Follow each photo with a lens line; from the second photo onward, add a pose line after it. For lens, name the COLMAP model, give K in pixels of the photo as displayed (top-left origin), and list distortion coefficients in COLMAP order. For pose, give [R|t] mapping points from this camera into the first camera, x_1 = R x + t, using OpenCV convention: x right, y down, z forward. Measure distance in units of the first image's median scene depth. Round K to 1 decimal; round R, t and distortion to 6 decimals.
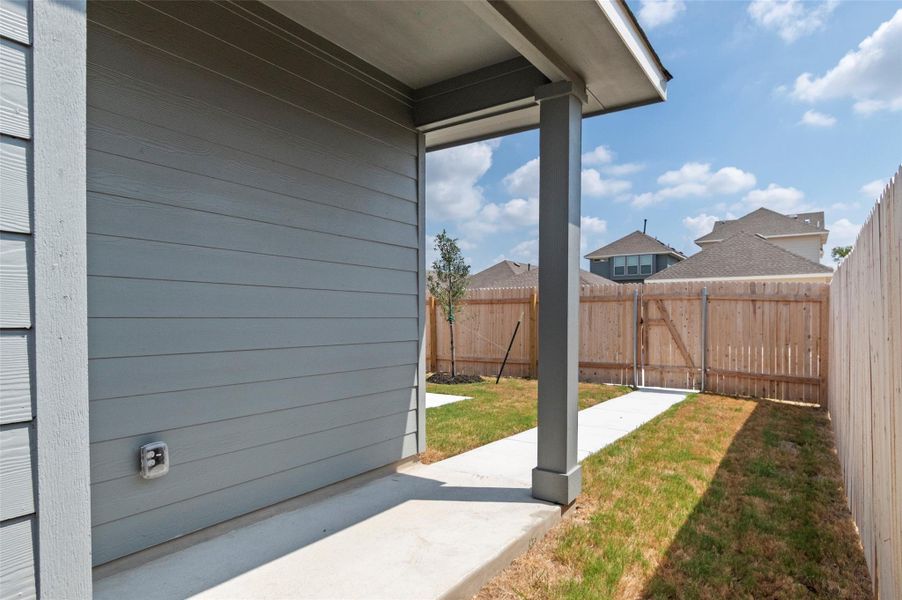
lens RADIAL K [[521.3, 0, 451.0], [0, 521.3, 326.7], [0, 0, 1]] dist [-0.056526, -0.000313]
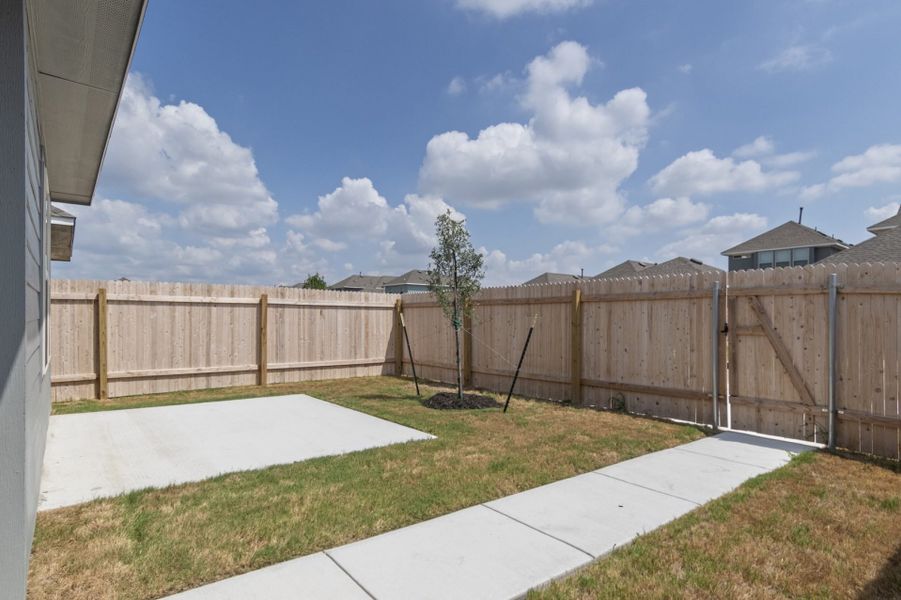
lens RADIAL K [[483.6, 0, 474.0], [0, 483.6, 321.7], [0, 0, 1]] dist [0.003182, -0.000258]
pose [[0.965620, 0.007228, -0.259857, 0.217024], [-0.011170, 0.999844, -0.013695, -0.007831], [0.259718, 0.016127, 0.965550, 0.318188]]
